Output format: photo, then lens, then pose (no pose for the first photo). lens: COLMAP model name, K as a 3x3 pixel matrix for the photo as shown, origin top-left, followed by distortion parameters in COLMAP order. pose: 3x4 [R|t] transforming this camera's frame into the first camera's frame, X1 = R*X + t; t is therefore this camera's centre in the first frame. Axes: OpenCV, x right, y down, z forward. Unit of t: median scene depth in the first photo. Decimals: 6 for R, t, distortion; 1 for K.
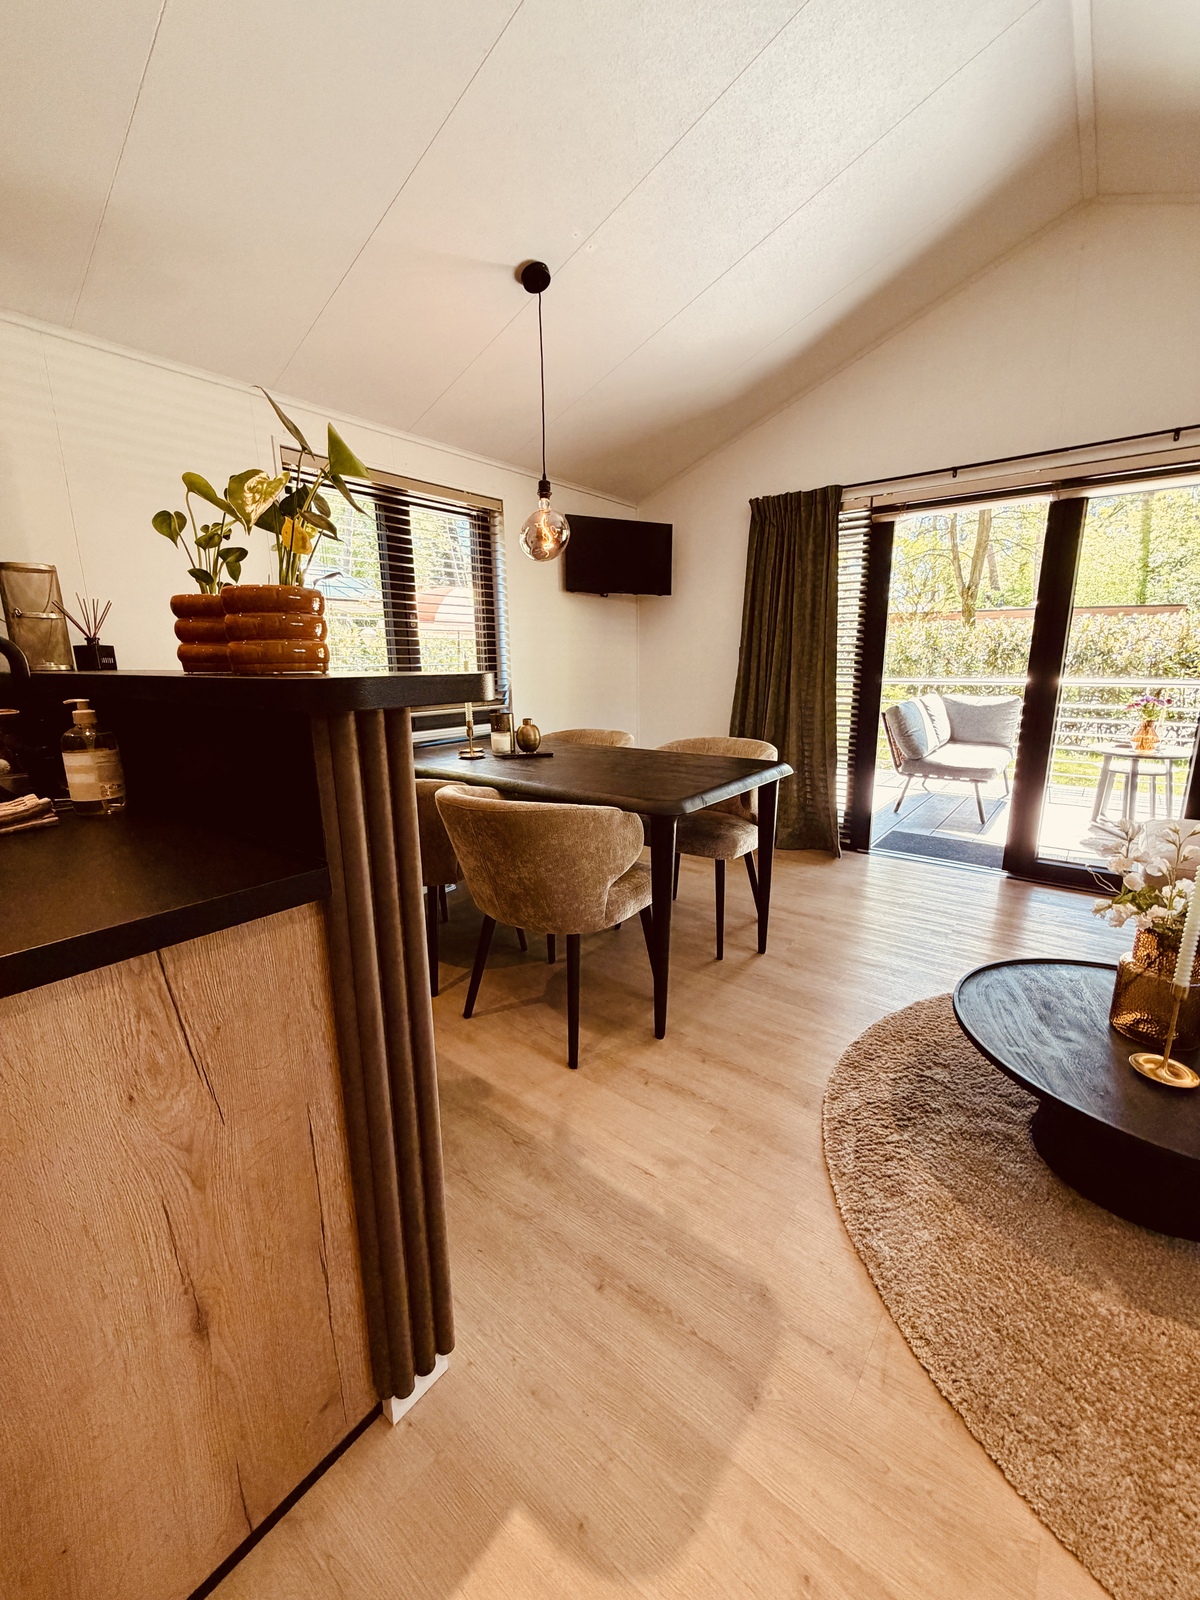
lens RADIAL K [[638.1, 0, 599.6], [0, 638.1, 797.3], [0, 0, 1]] dist [0.001337, -0.000599]
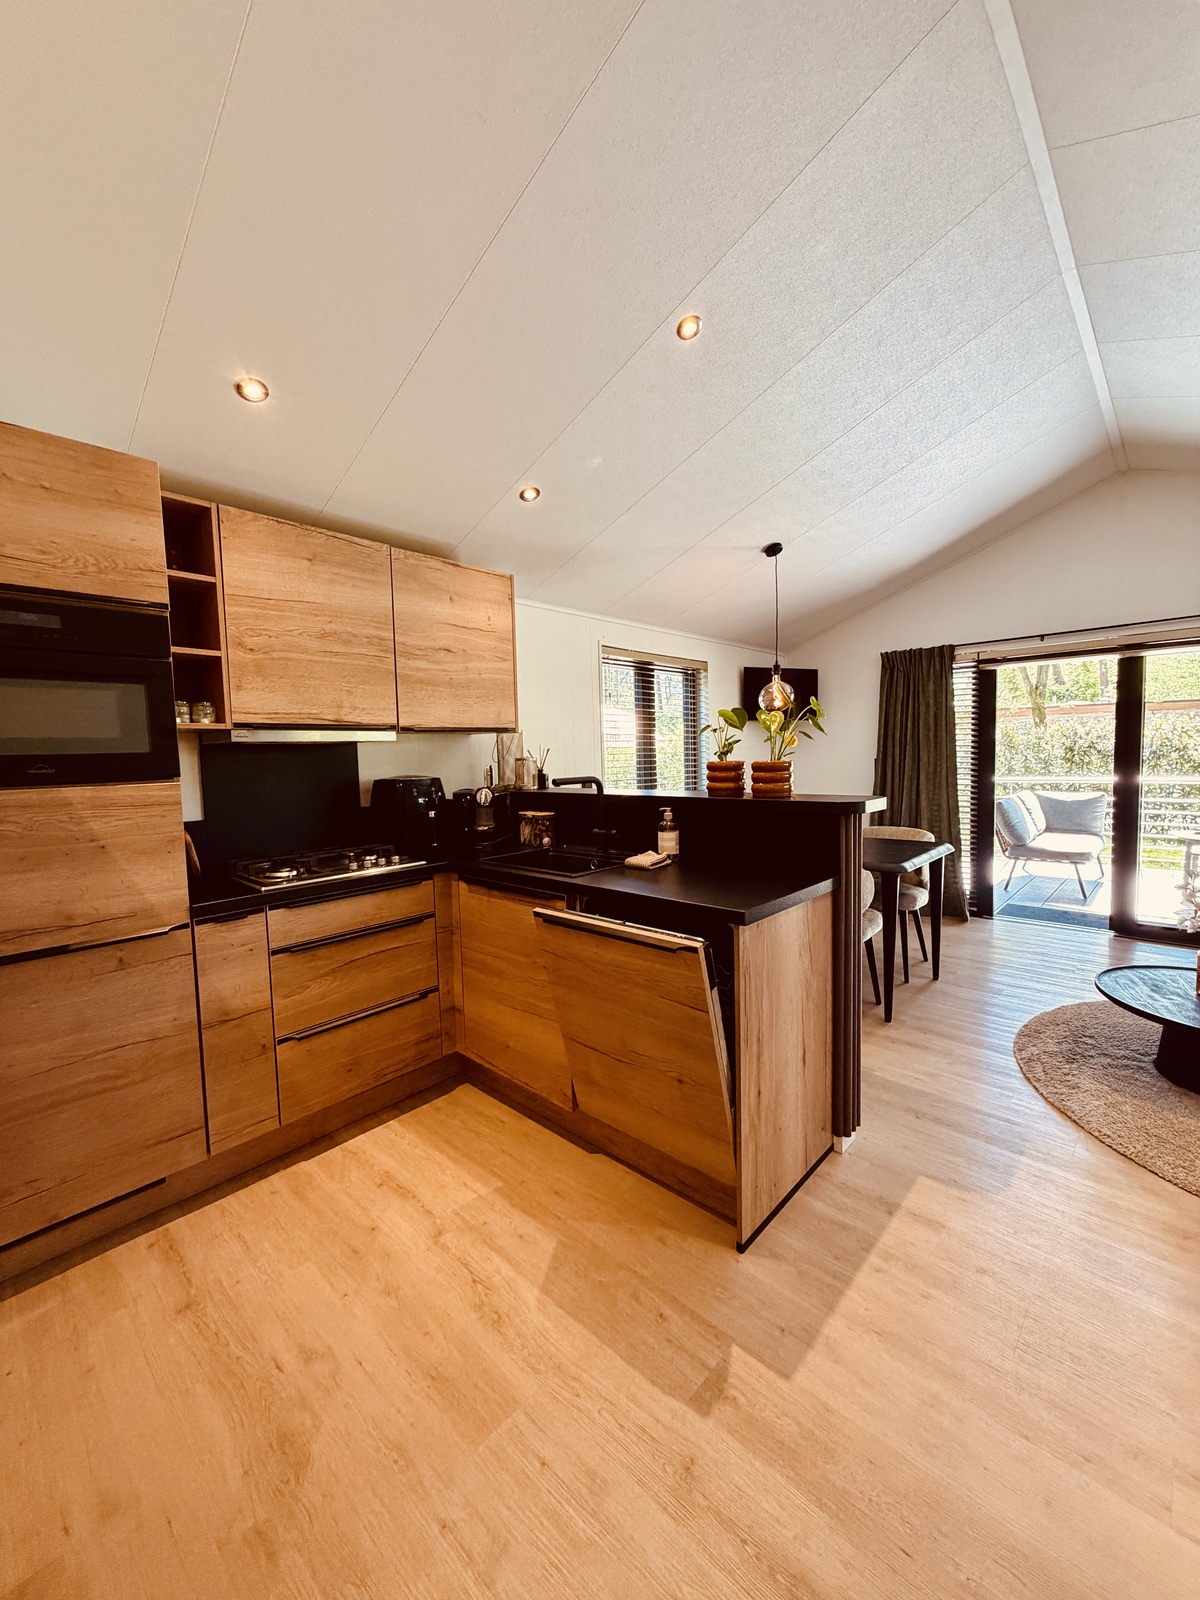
lens RADIAL K [[638.1, 0, 599.6], [0, 638.1, 797.3], [0, 0, 1]] dist [0.001337, -0.000599]
pose [[0.996434, -0.008160, -0.083983, -0.360051], [-0.004163, 0.989348, -0.145513, 0.054742], [0.084276, 0.145343, 0.985785, -0.500004]]
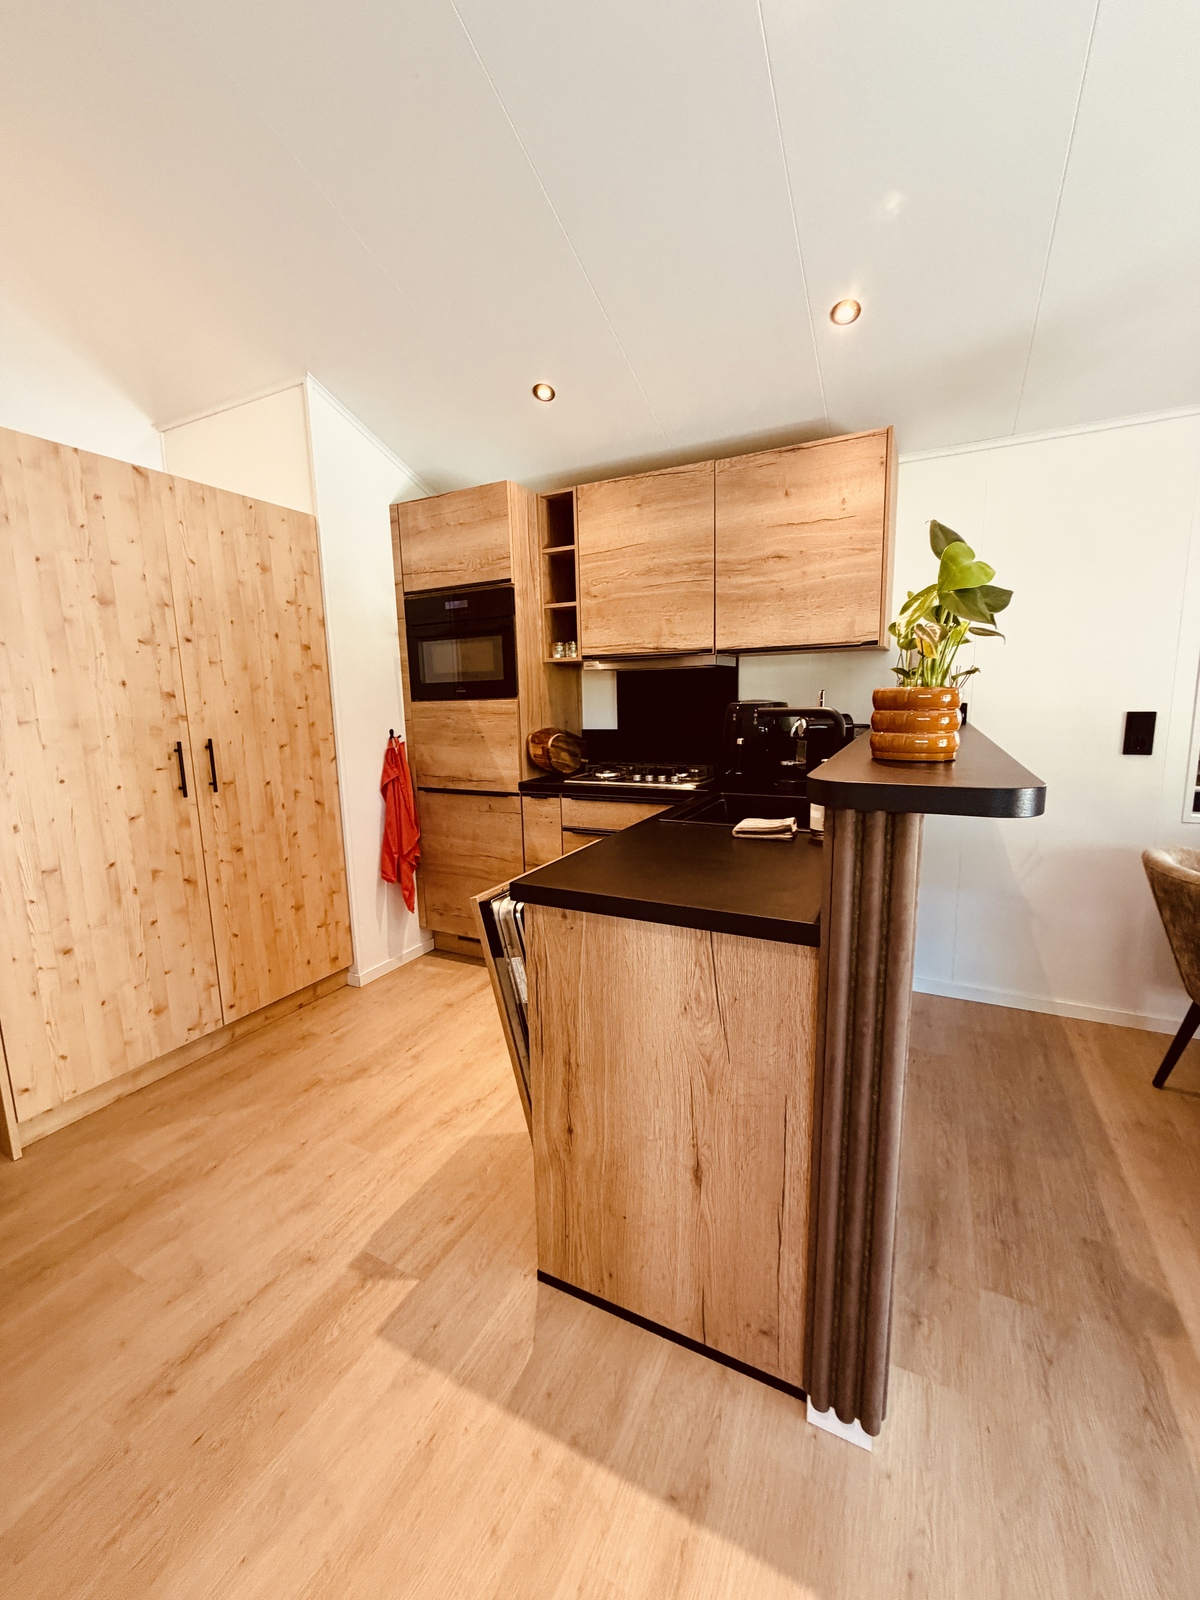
lens RADIAL K [[637.3, 0, 596.6], [0, 637.3, 795.0], [0, 0, 1]] dist [0.002856, -0.000195]
pose [[0.195499, 0.158759, -0.967768, 0.202546], [-0.191425, 0.974006, 0.121113, -0.063200], [0.961840, 0.161578, 0.220807, 0.081895]]
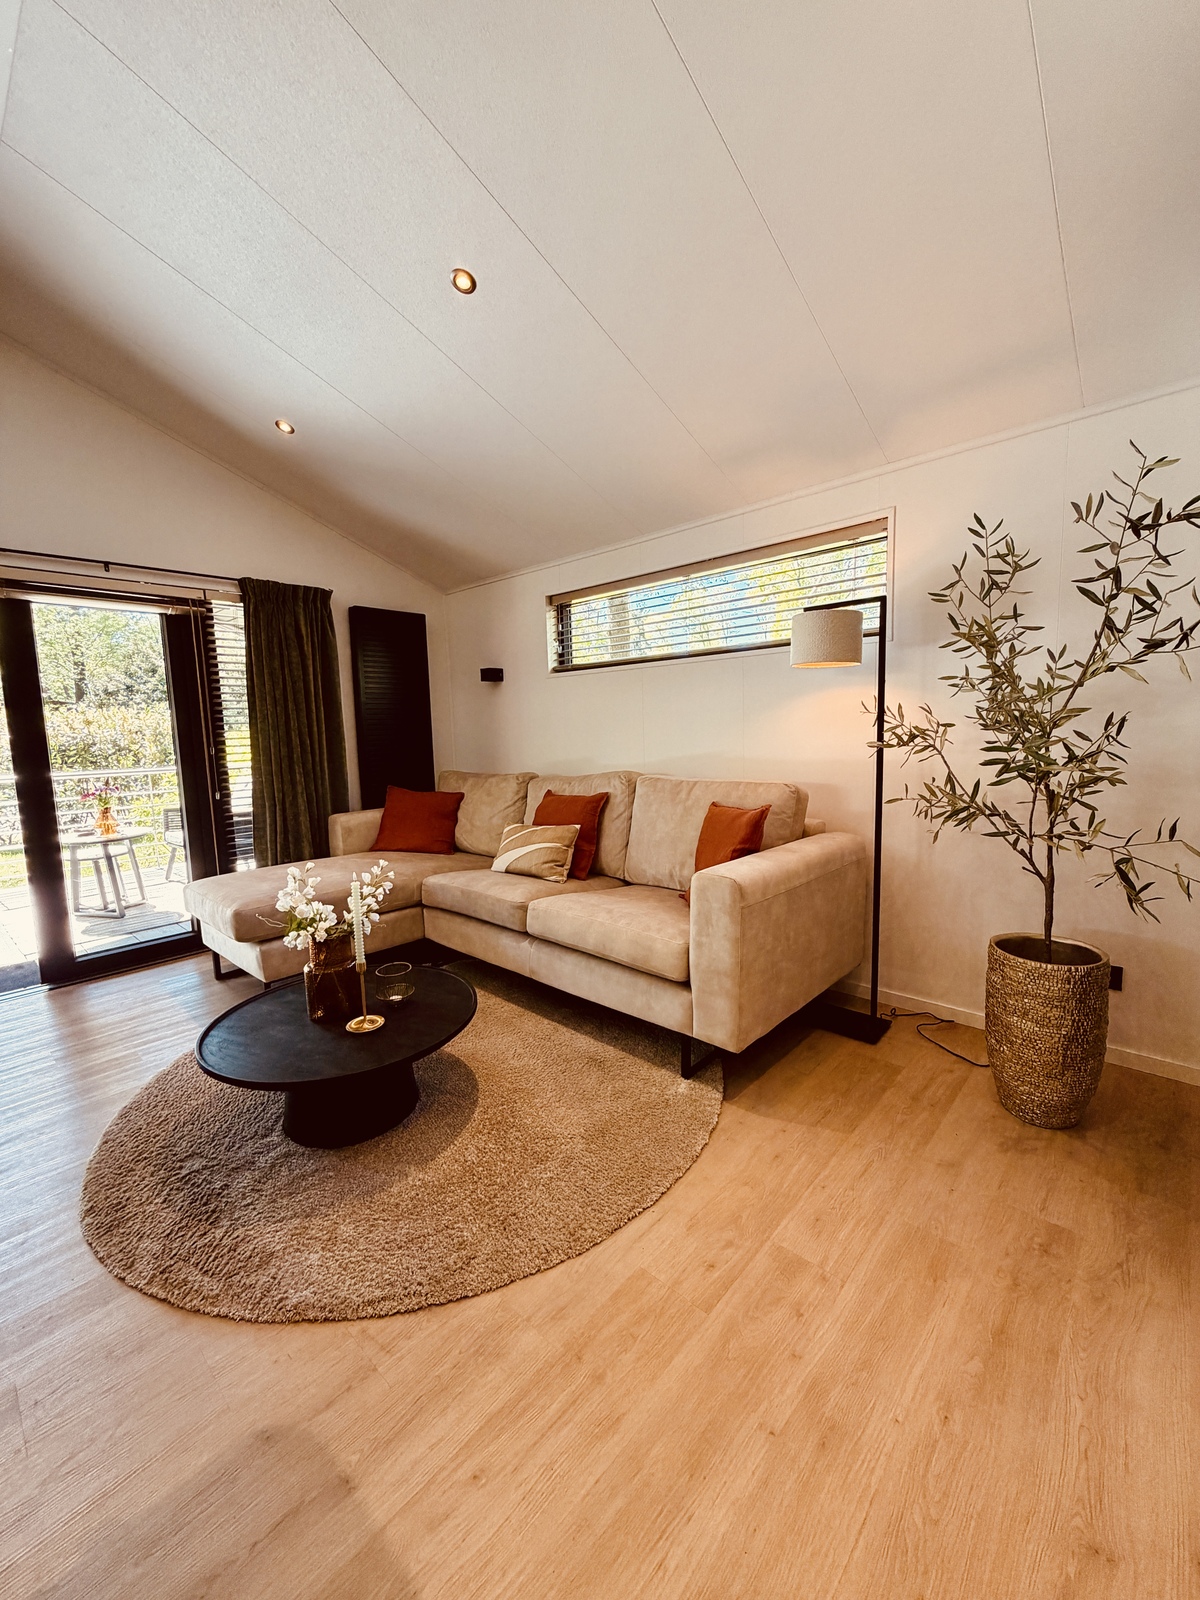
lens RADIAL K [[638.1, 0, 599.6], [0, 638.1, 797.3], [0, 0, 1]] dist [0.001337, -0.000599]
pose [[0.073506, -0.104142, 0.991842, -0.246262], [0.241687, 0.966747, 0.083595, -0.036755], [-0.967566, 0.233571, 0.096232, 0.106823]]
